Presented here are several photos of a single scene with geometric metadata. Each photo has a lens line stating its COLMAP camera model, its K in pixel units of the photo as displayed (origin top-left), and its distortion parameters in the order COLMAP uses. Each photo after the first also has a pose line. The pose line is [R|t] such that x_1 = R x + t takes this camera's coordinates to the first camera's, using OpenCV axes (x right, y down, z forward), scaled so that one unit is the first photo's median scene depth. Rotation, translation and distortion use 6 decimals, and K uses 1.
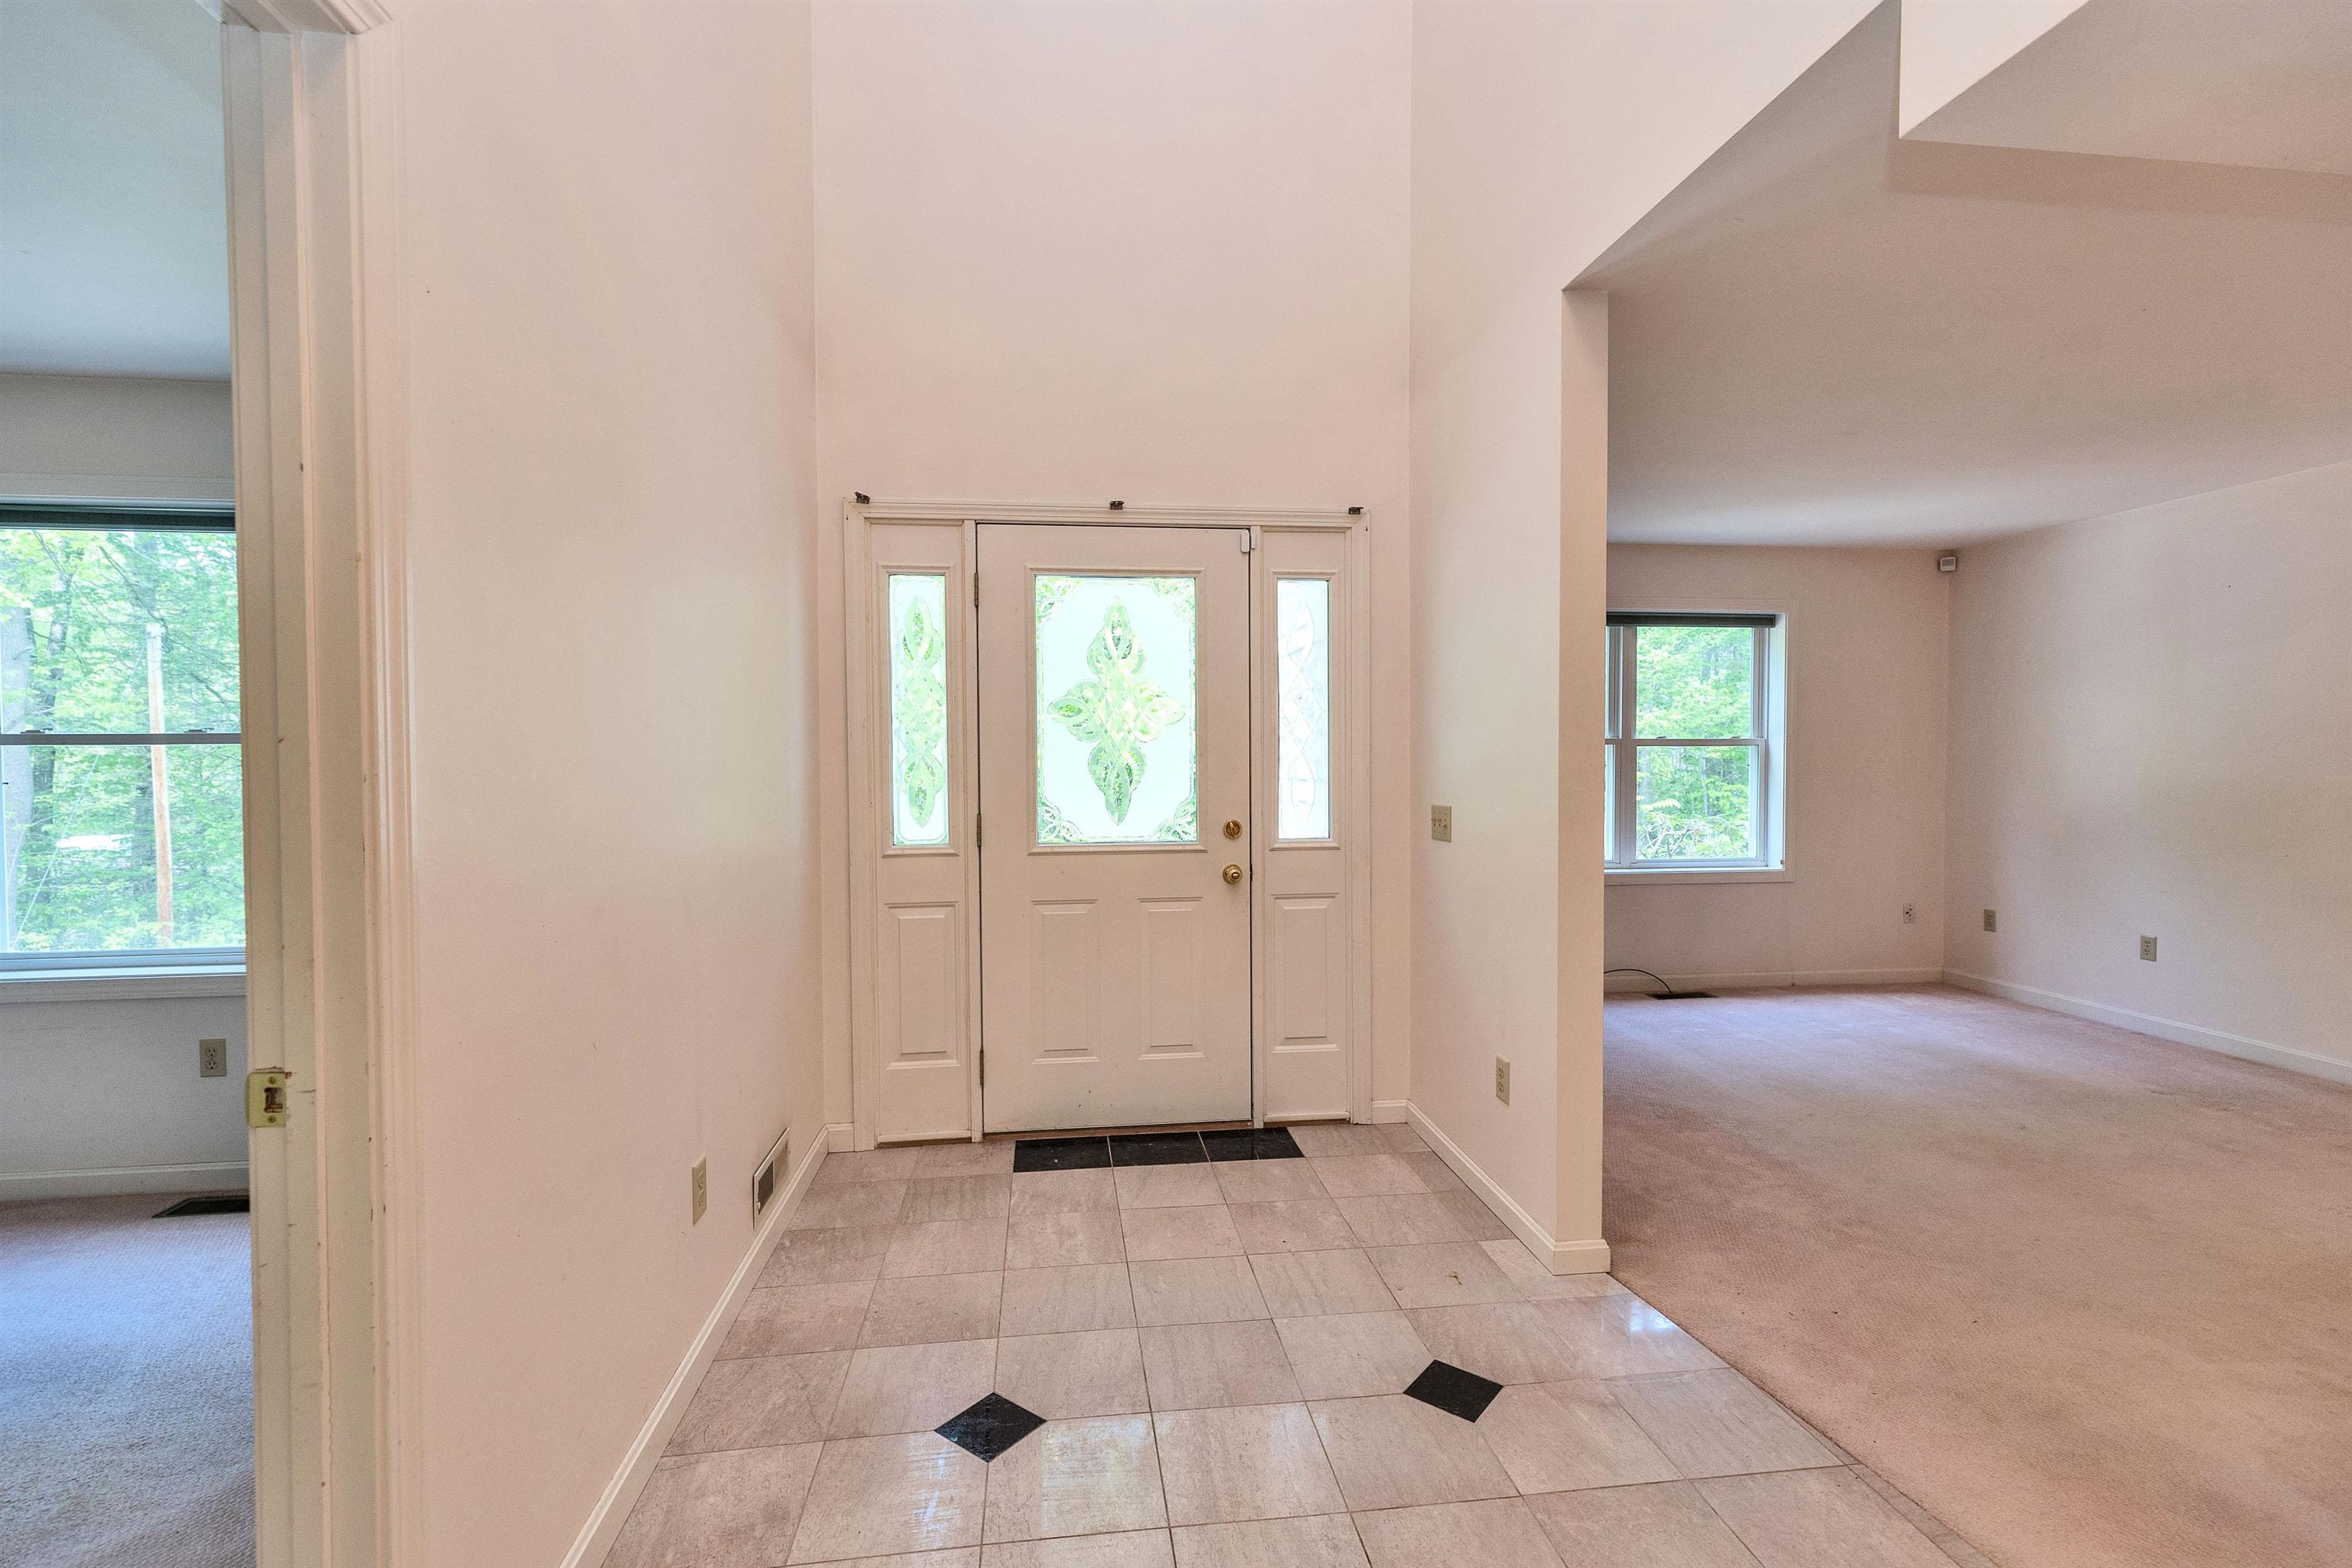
lens RADIAL K [[1066.3, 0, 1175.8], [0, 1066.3, 782.8], [0, 0, 1]] dist [0.011447, -0.000946]
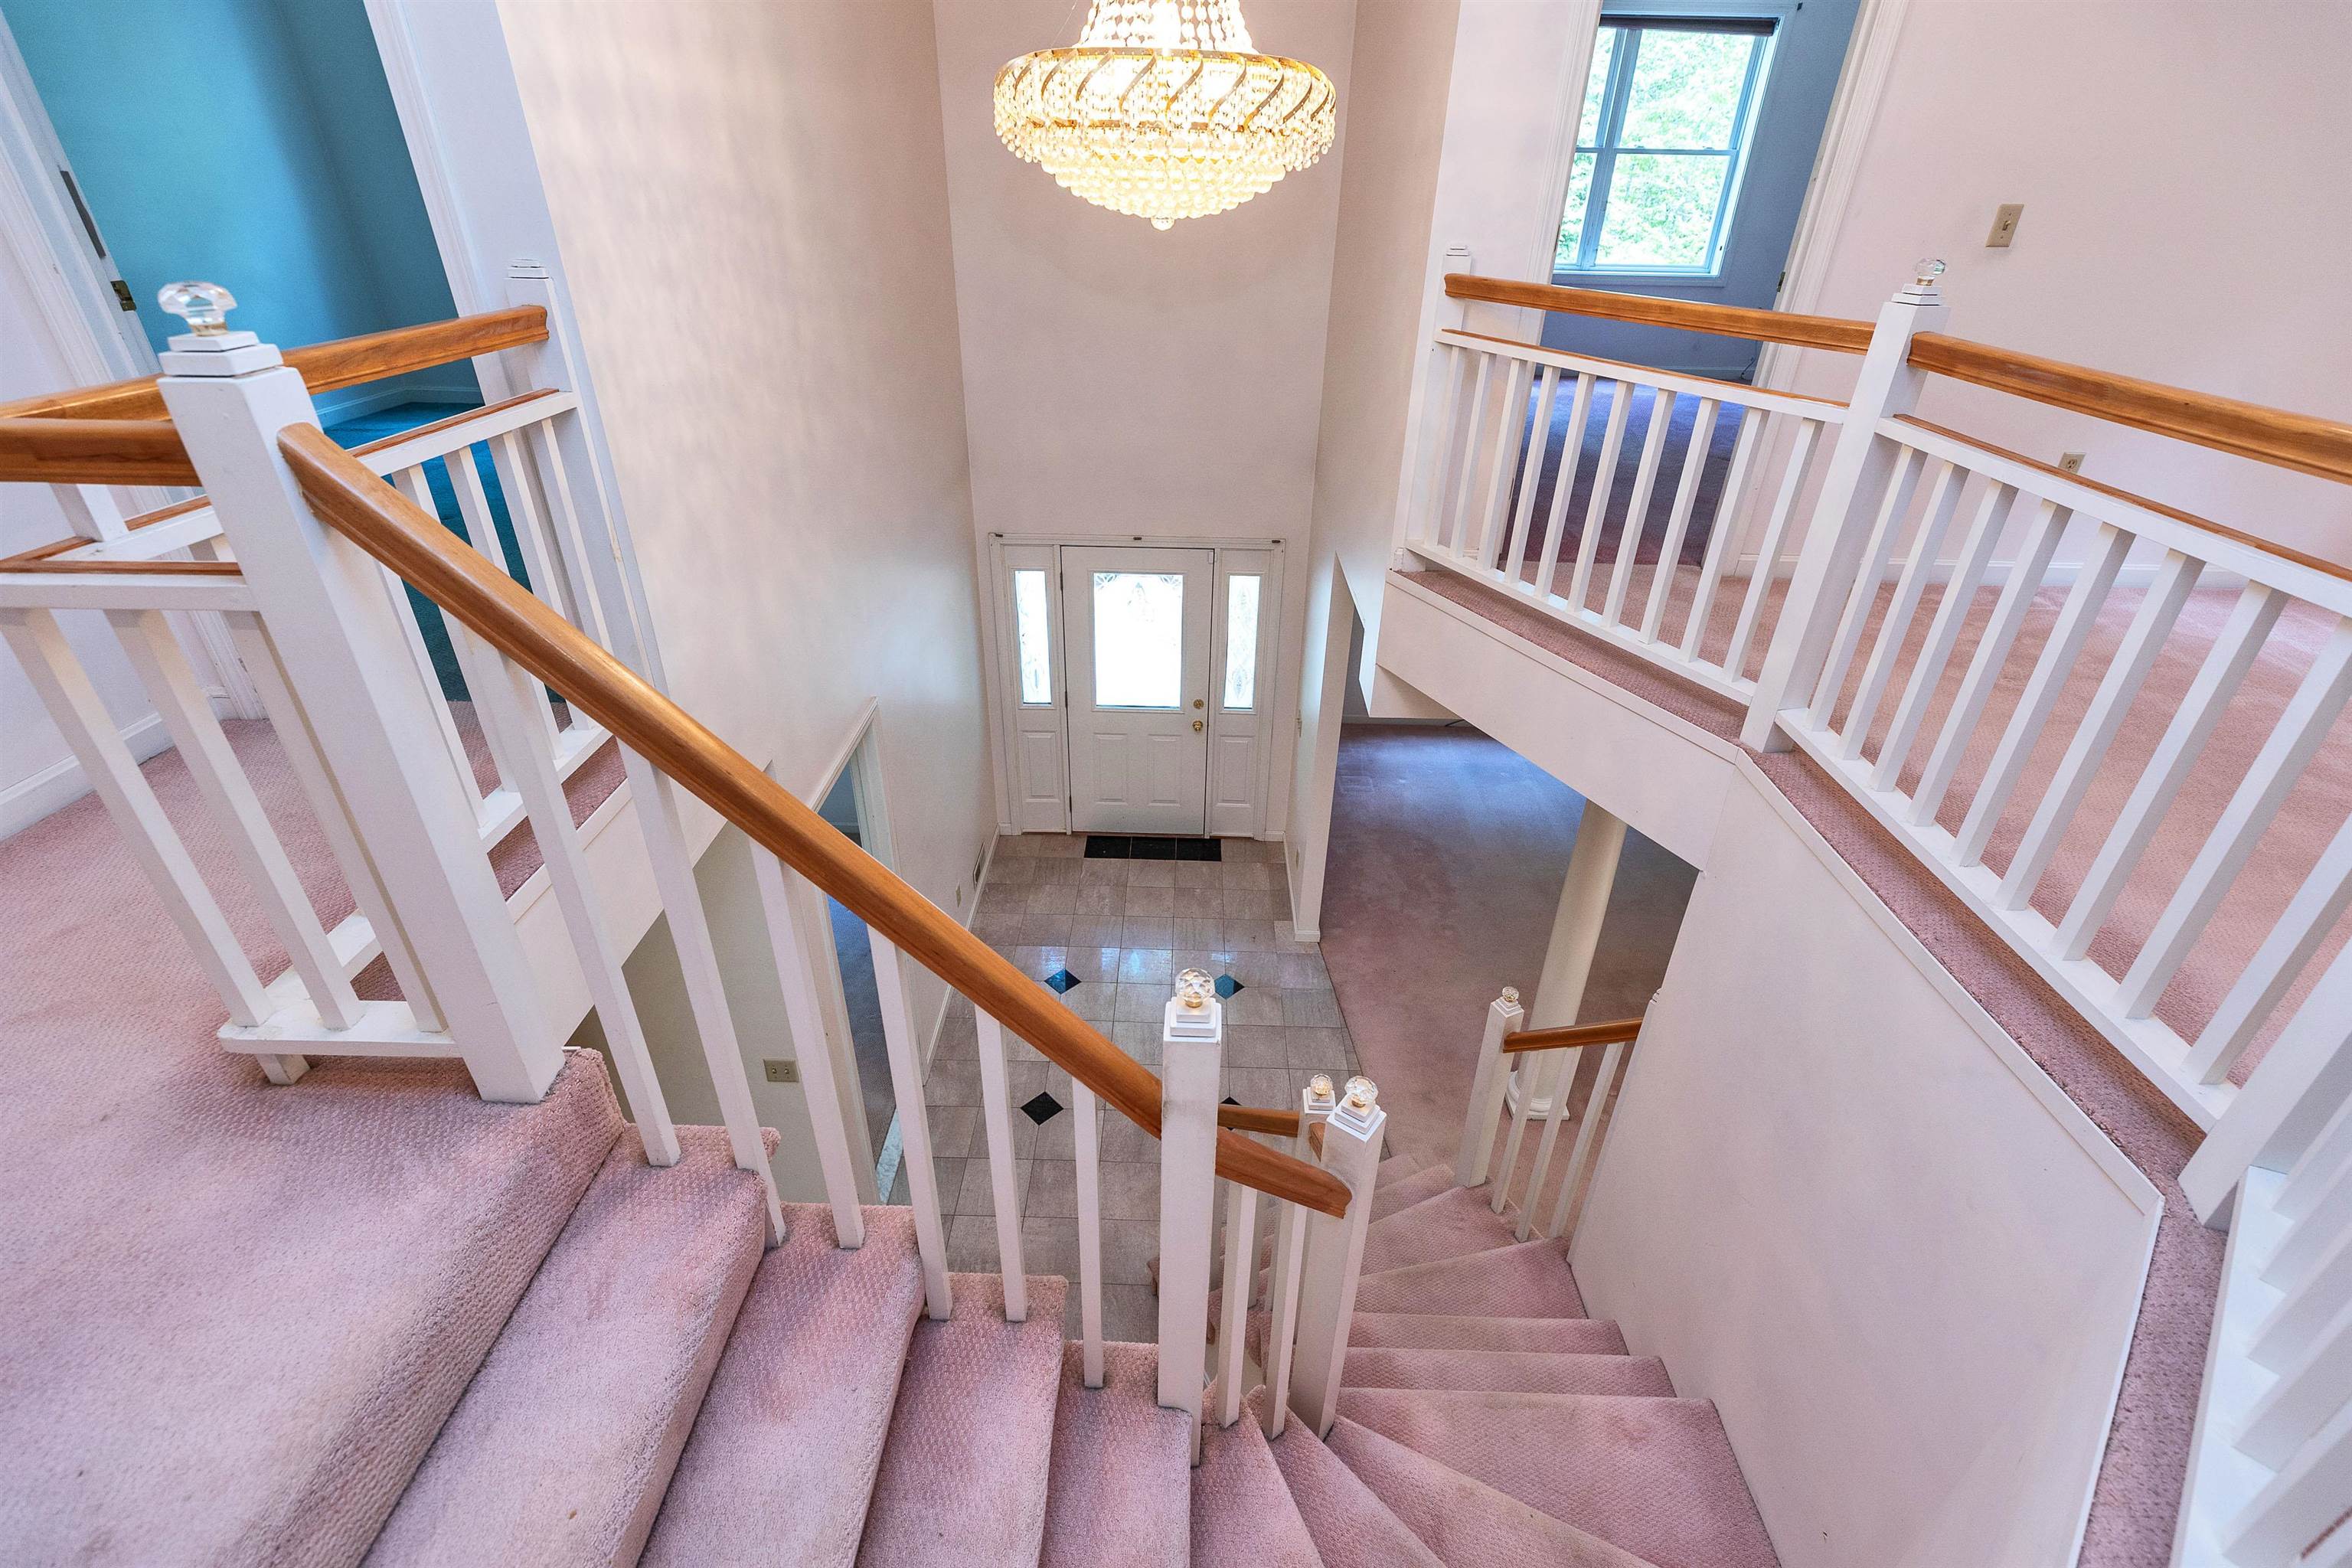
lens RADIAL K [[1066.3, 0, 1185.3], [0, 1066.3, 794.9], [0, 0, 1]] dist [0.011447, -0.000946]
pose [[0.990728, 0.092234, -0.099758, 0.239153], [-0.031265, 0.869322, 0.493257, -0.767389], [0.132217, -0.485564, 0.864145, -0.731191]]
